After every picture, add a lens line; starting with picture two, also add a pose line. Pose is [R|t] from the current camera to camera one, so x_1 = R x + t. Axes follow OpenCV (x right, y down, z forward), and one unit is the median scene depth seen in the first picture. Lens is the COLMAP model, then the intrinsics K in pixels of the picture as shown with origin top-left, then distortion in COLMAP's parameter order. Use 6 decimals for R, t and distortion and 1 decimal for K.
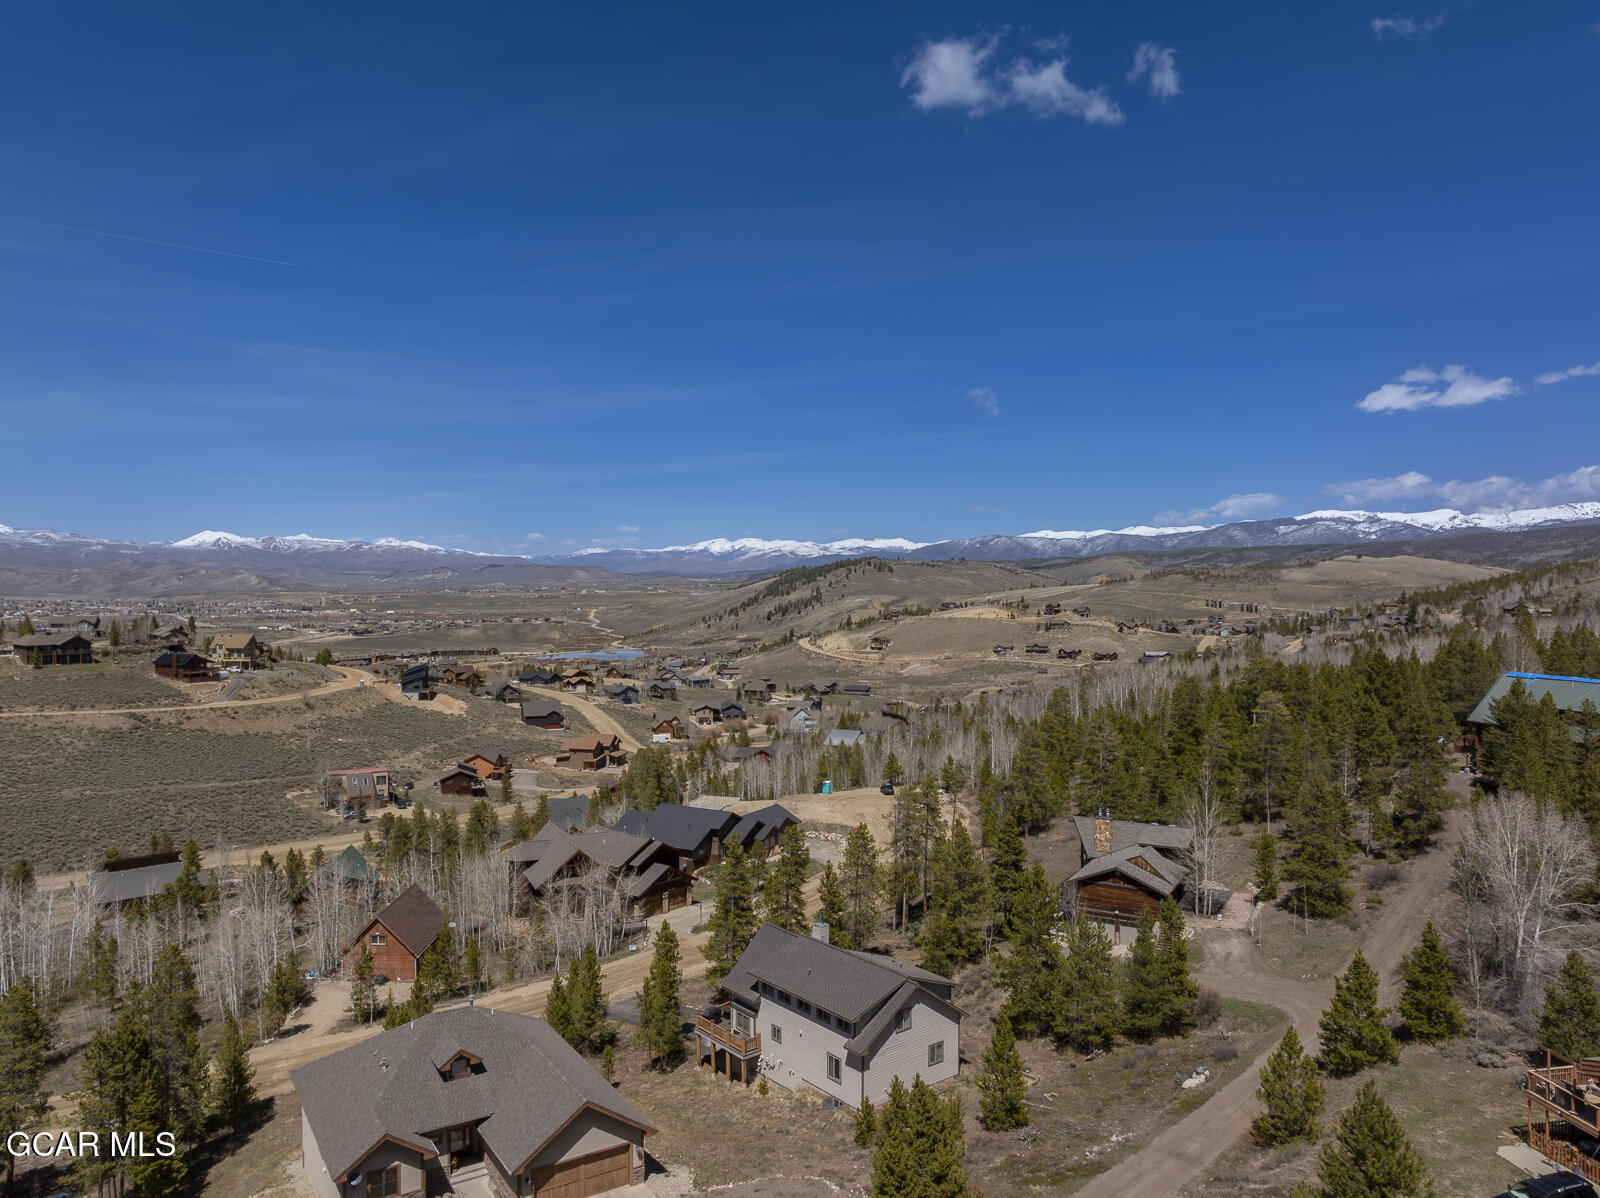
lens RADIAL K [[1121.9, 0, 799.5], [0, 1121.9, 601.5], [0, 0, 1]] dist [-0.039682, 0.025693]
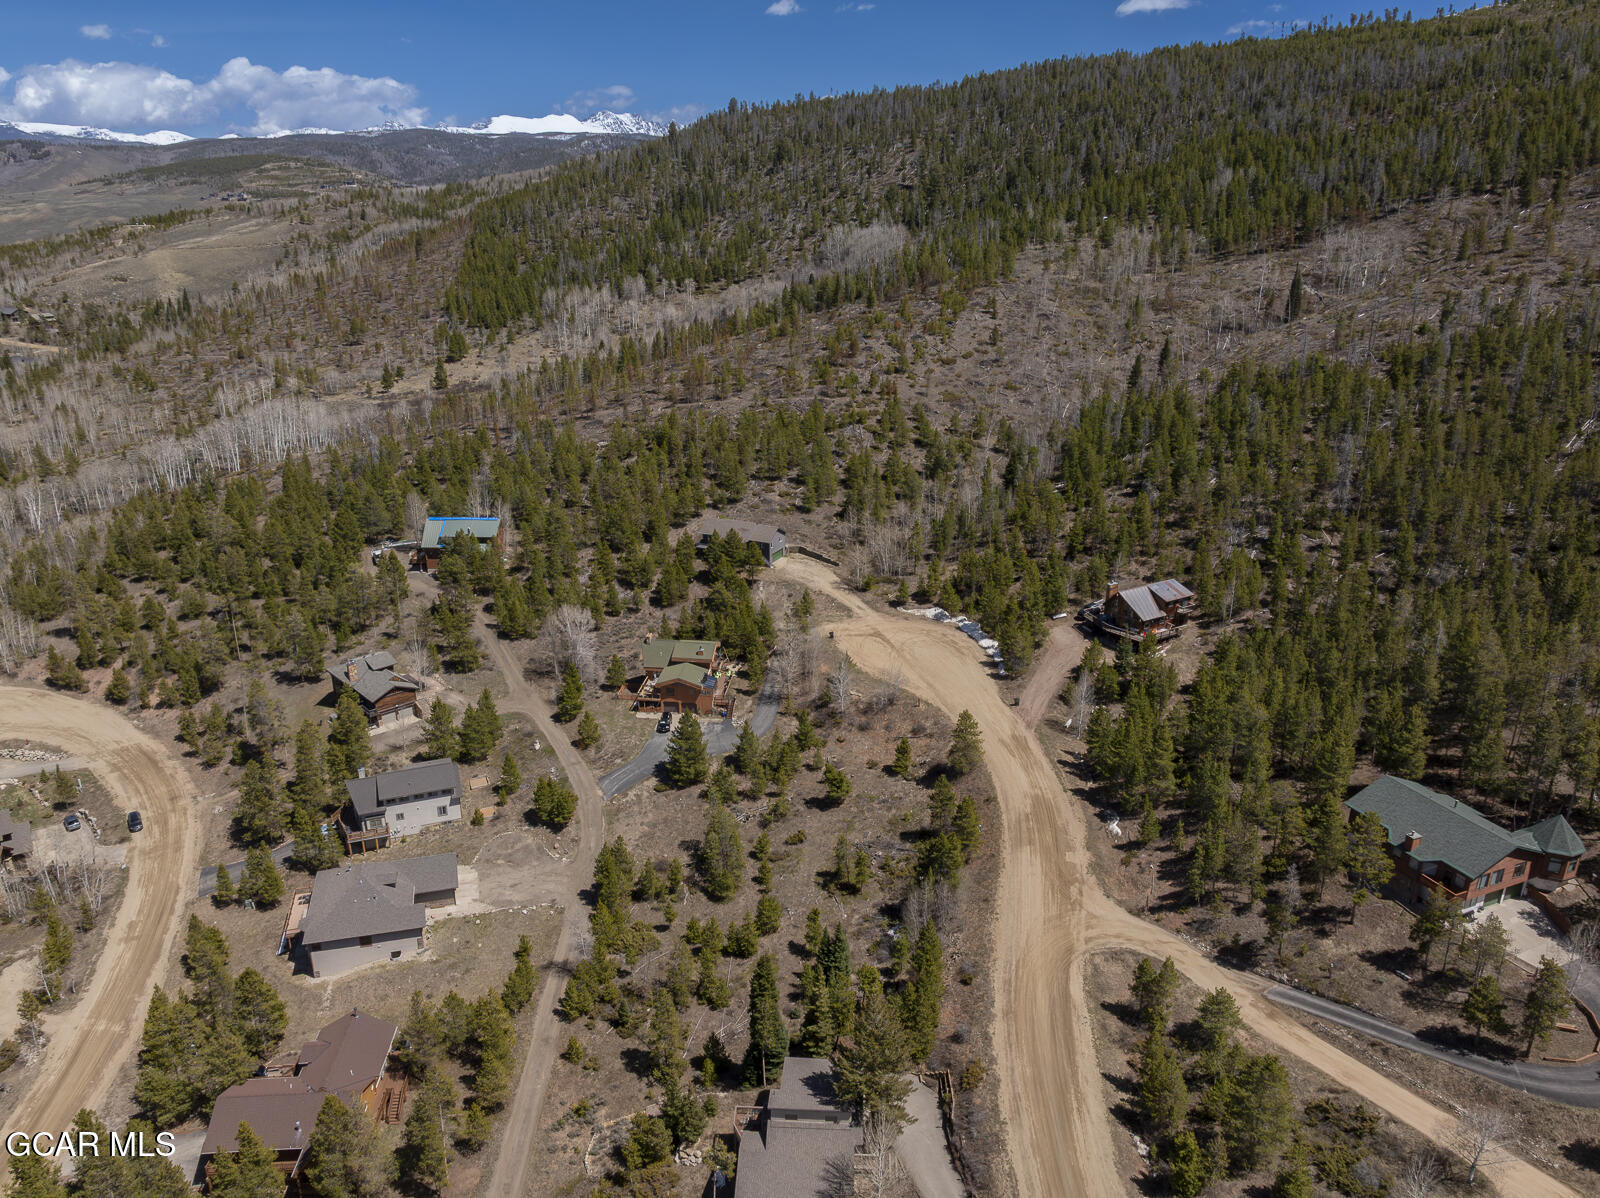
lens RADIAL K [[1120.1, 0, 800.0], [0, 1120.1, 599.0], [0, 0, 1]] dist [-0.036314, 0.022158]
pose [[0.288484, -0.325852, 0.900332, -0.360493], [0.014368, 0.941677, 0.336212, -0.164026], [-0.957377, -0.084056, 0.276341, -0.071304]]
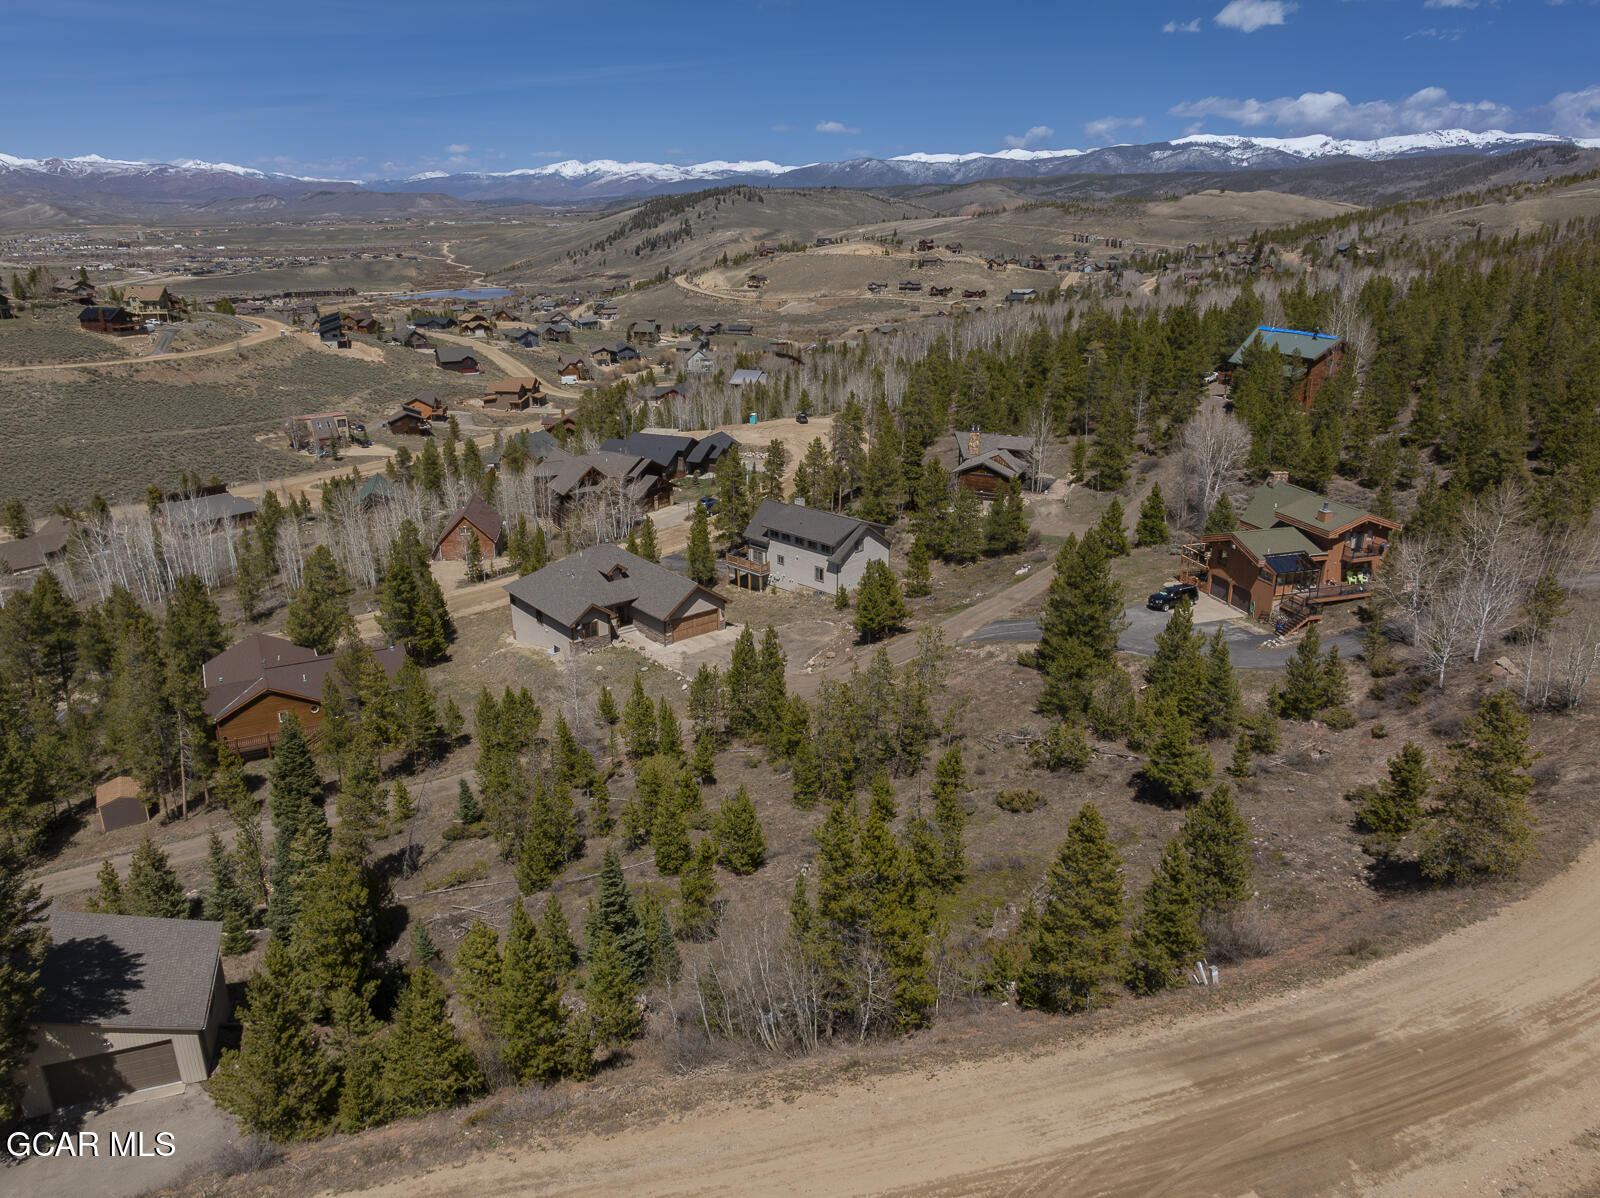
lens RADIAL K [[1120.1, 0, 800.0], [0, 1120.1, 599.0], [0, 0, 1]] dist [-0.036314, 0.022158]
pose [[0.993022, -0.037582, 0.111782, -0.040143], [0.000683, 0.949678, 0.313227, -0.018083], [-0.117929, -0.310965, 0.943077, -0.132840]]
